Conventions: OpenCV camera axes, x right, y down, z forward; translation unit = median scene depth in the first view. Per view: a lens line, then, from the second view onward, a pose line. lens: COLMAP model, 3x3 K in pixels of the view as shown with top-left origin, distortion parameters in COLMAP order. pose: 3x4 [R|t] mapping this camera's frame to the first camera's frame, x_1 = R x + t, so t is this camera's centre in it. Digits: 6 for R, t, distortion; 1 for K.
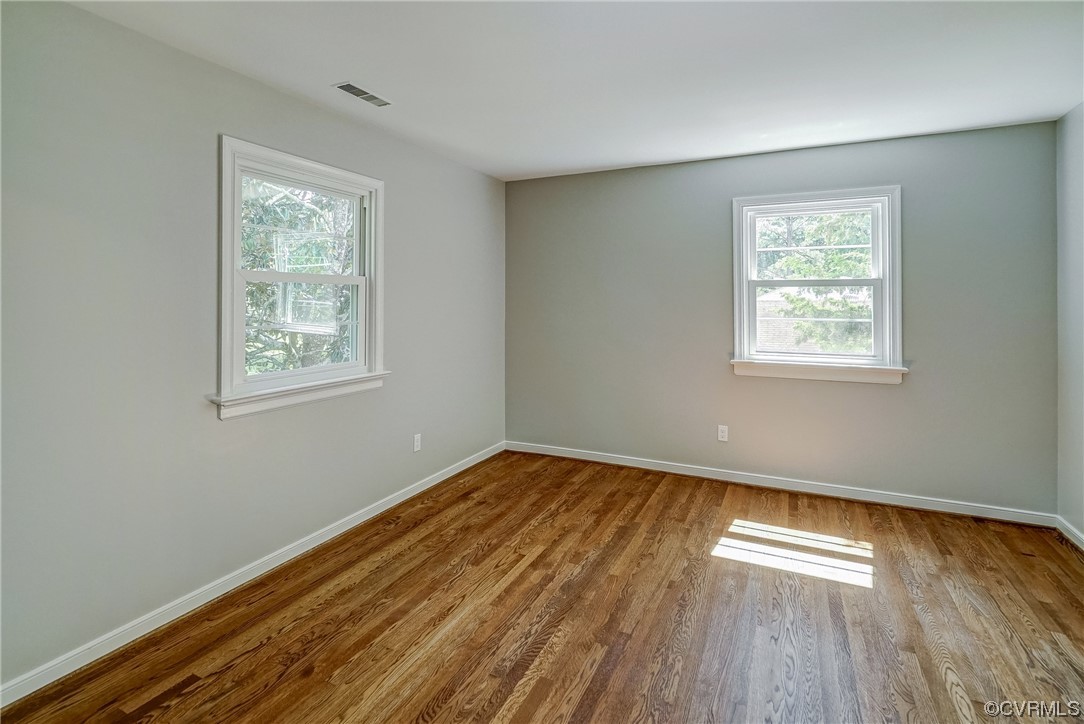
lens RADIAL K [[512.7, 0, 549.5], [0, 512.7, 359.2], [0, 0, 1]] dist [0.000919, 0.000149]
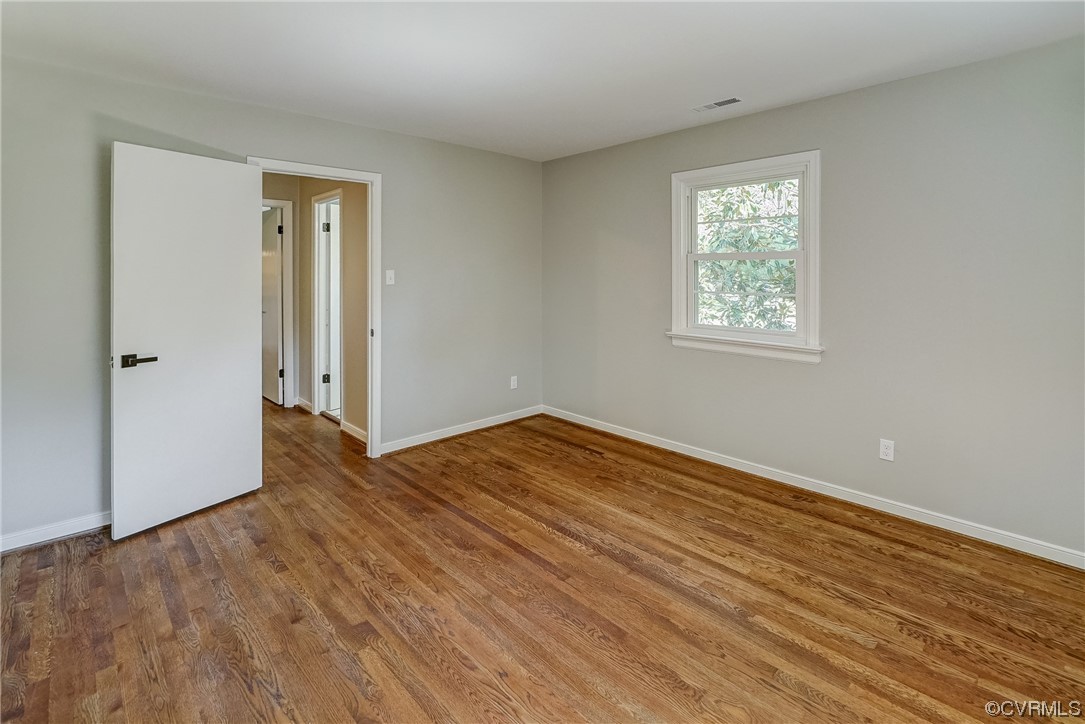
lens RADIAL K [[513.2, 0, 550.1], [0, 513.2, 359.2], [0, 0, 1]] dist [0.000919, 0.000149]
pose [[-0.362849, 0.147984, -0.920022, 1.004050], [-0.107586, 0.974054, 0.199107, -0.123373], [0.925616, 0.171227, -0.337514, 1.146381]]
